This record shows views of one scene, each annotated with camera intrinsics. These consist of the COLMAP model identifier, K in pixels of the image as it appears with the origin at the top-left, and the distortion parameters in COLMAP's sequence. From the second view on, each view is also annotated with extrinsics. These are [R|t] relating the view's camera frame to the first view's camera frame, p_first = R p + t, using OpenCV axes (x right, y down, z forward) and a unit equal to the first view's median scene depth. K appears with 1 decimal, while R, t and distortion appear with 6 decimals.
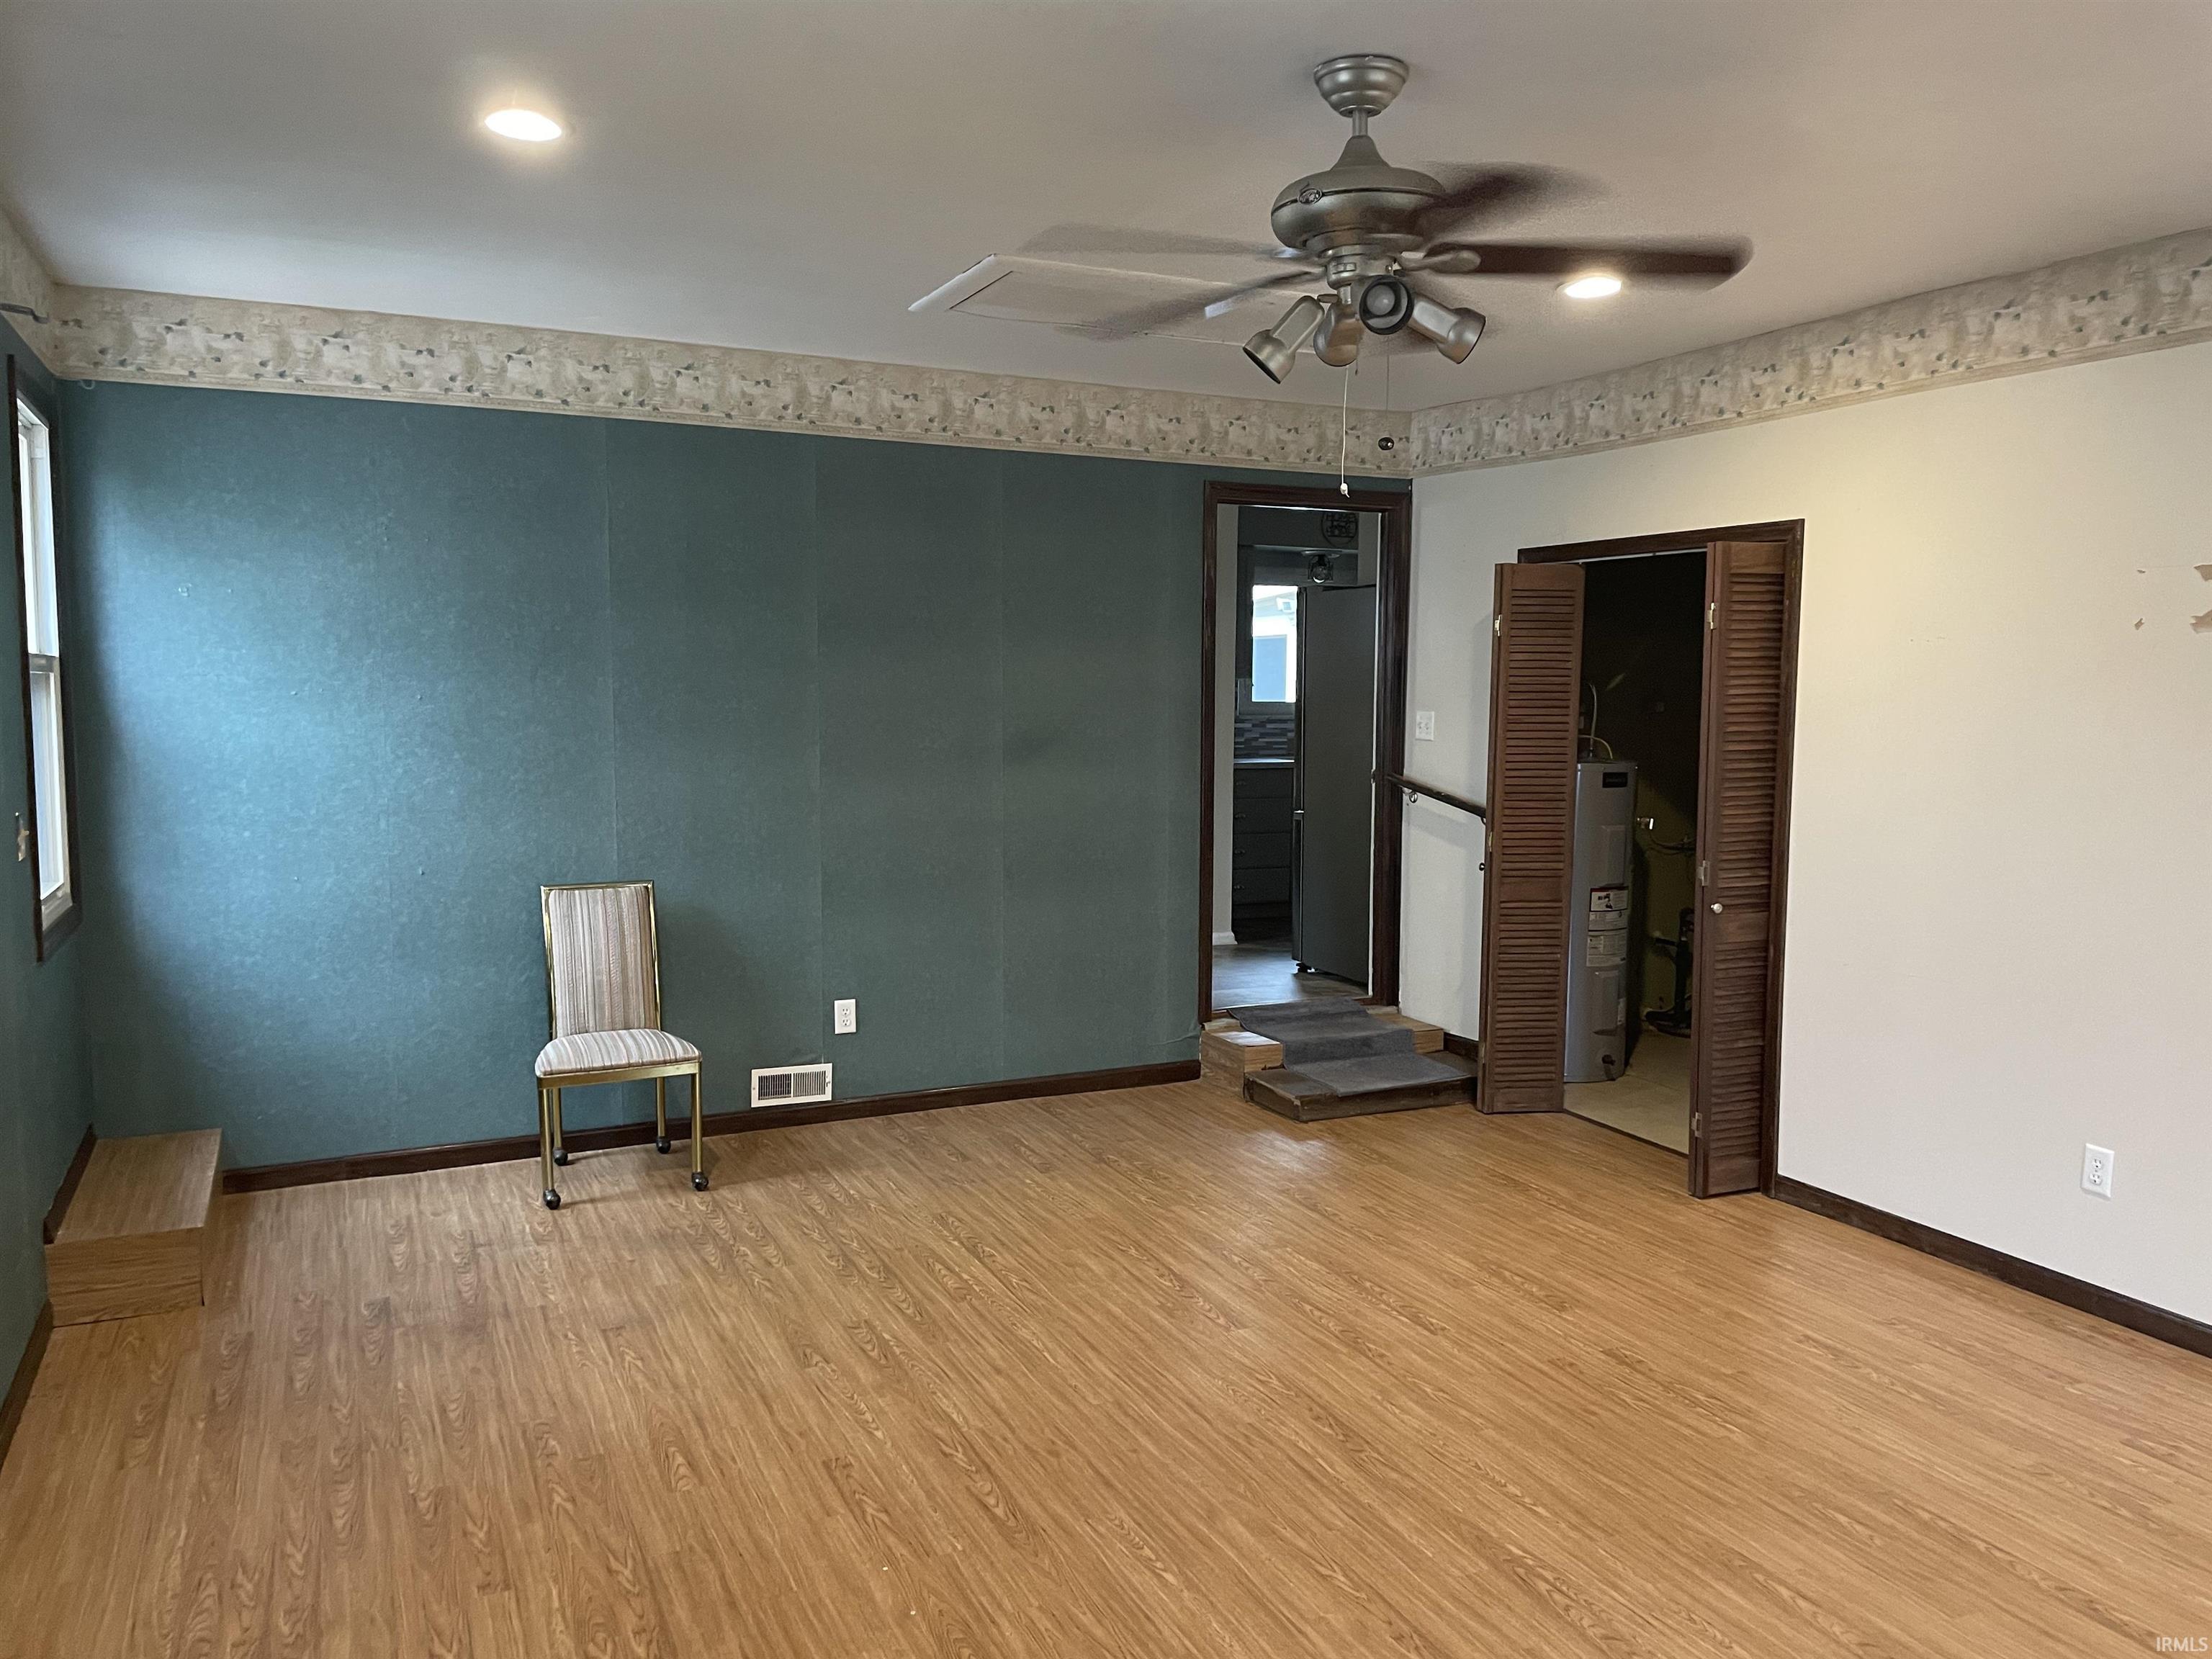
lens RADIAL K [[1678.9, 0, 1111.1], [0, 1678.9, 829.1], [0, 0, 1]] dist [0.063495, -0.068816]
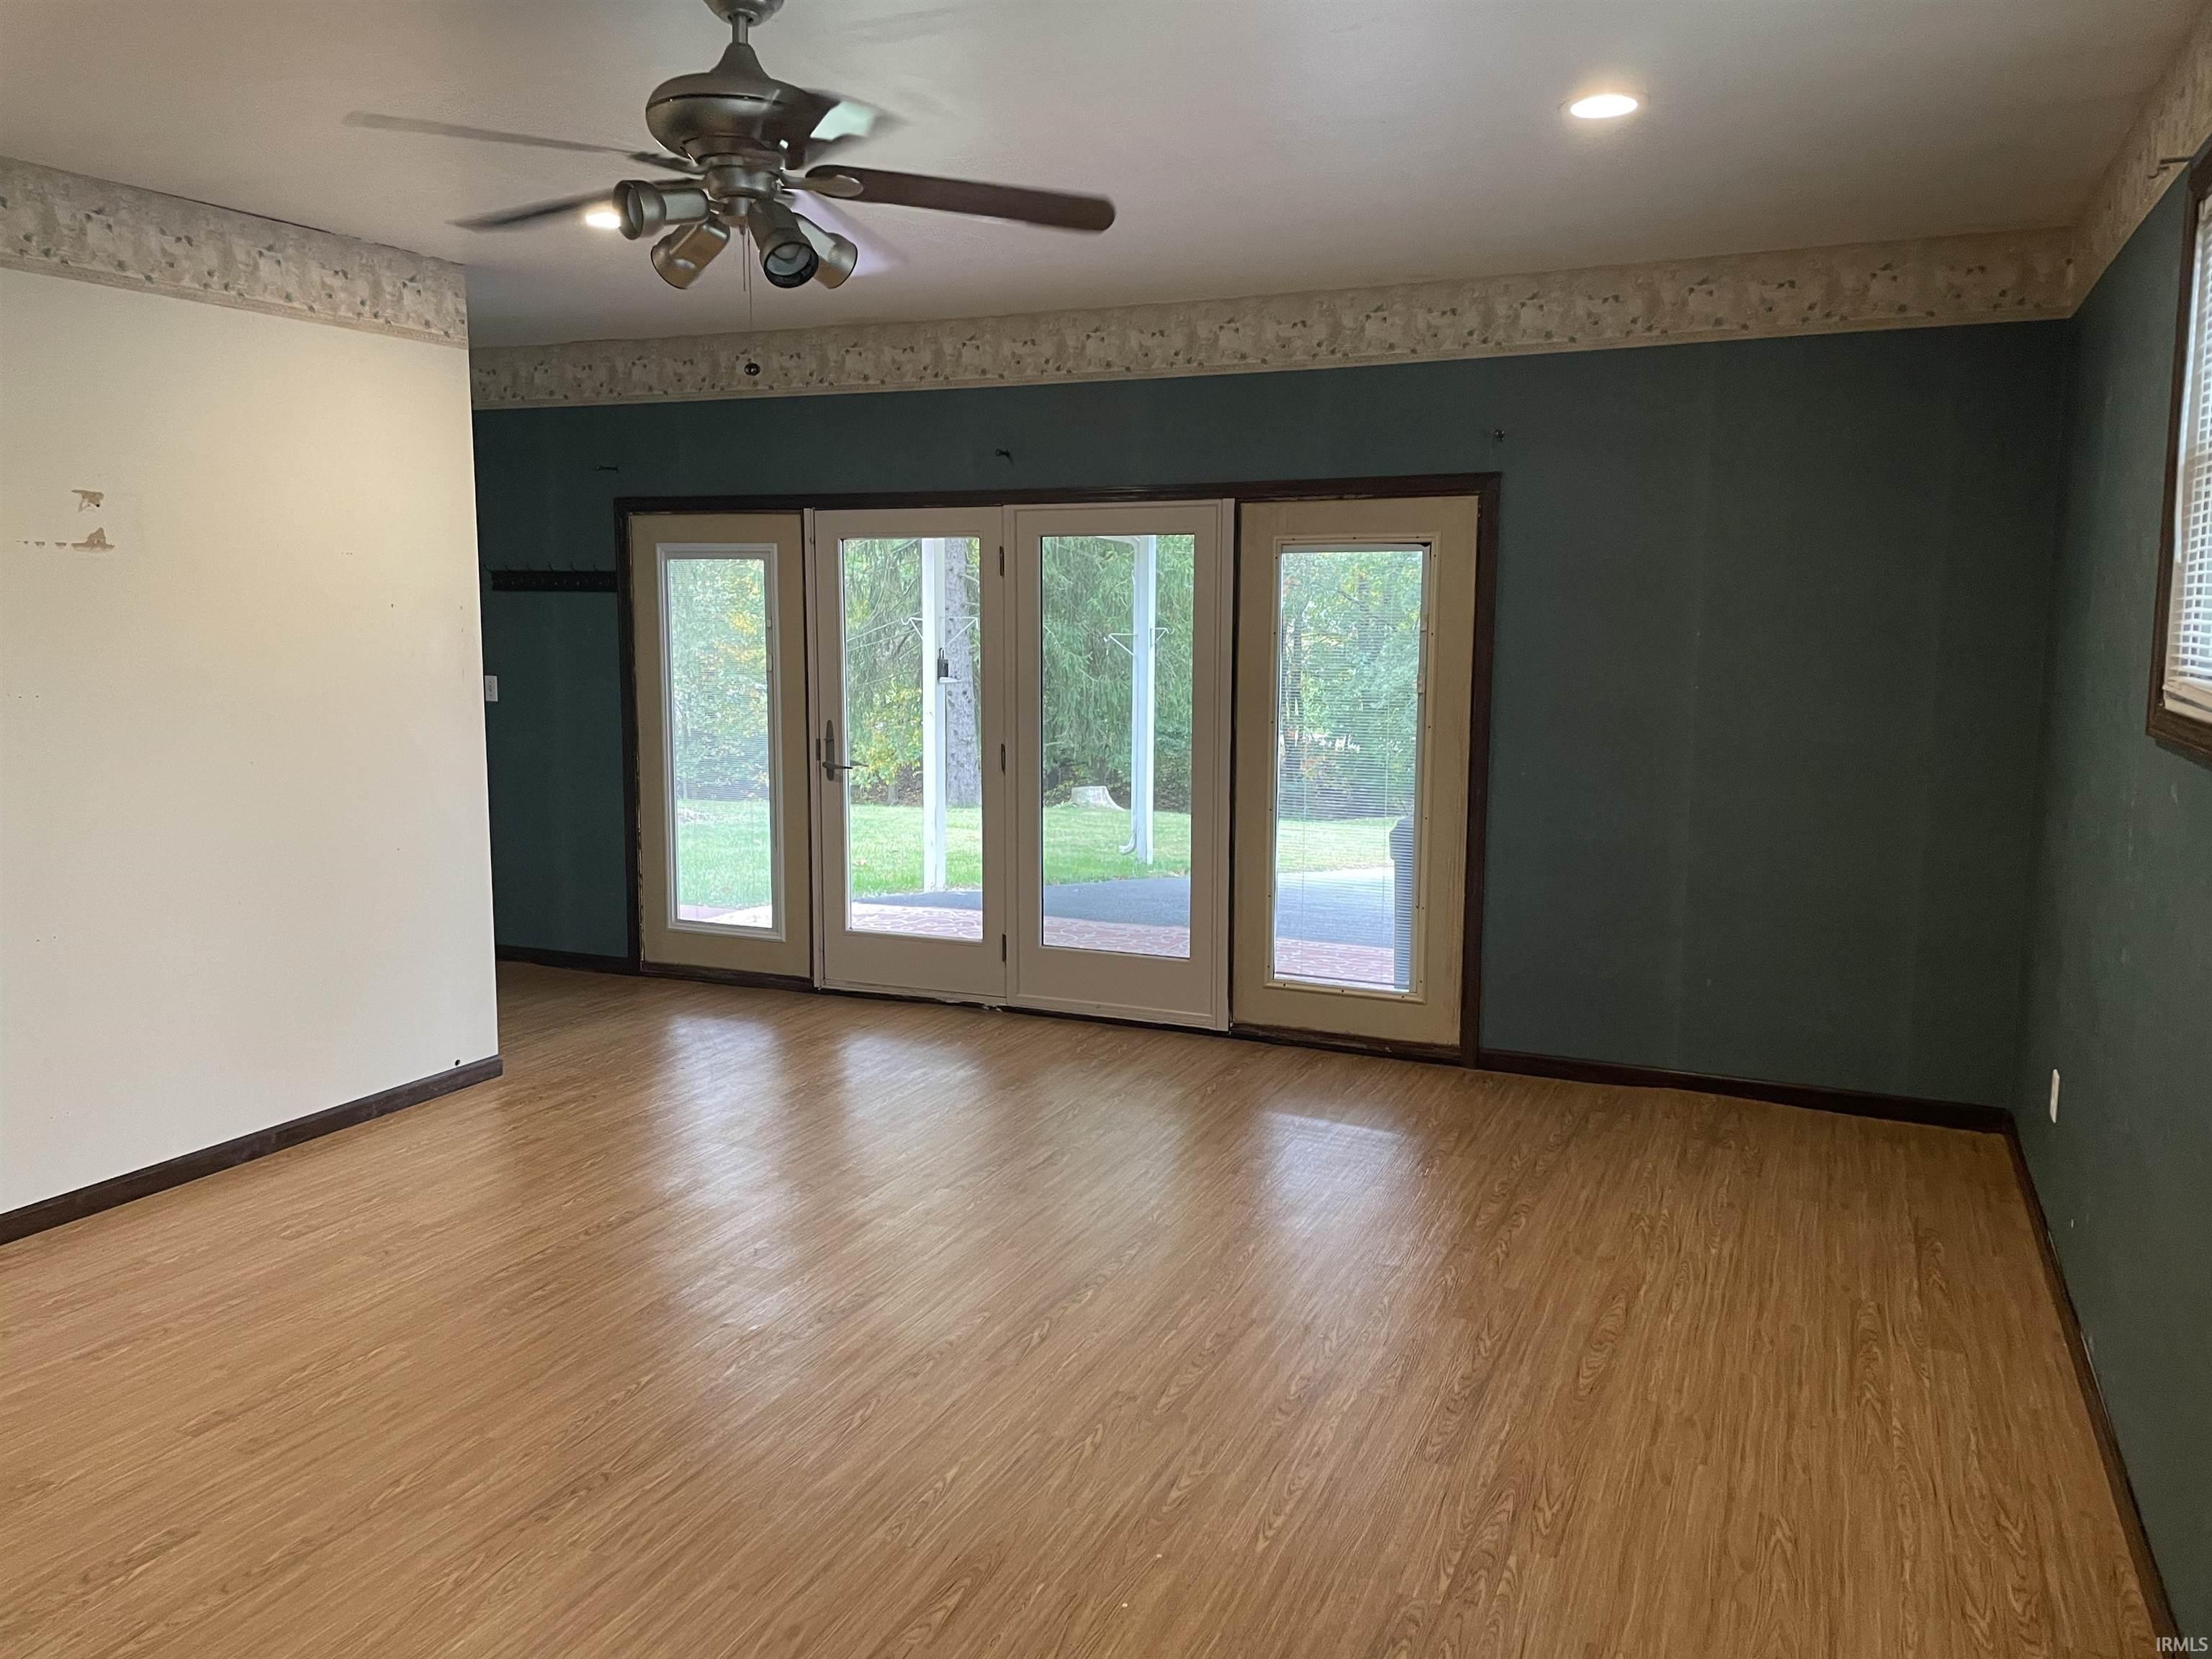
lens RADIAL K [[1678.9, 0, 1109.5], [0, 1678.9, 831.9], [0, 0, 1]] dist [0.063495, -0.068816]
pose [[-0.669141, -0.103601, 0.735879, -0.619787], [0.062537, 0.978872, 0.194676, -0.111207], [-0.740500, 0.176285, -0.648524, 1.268432]]
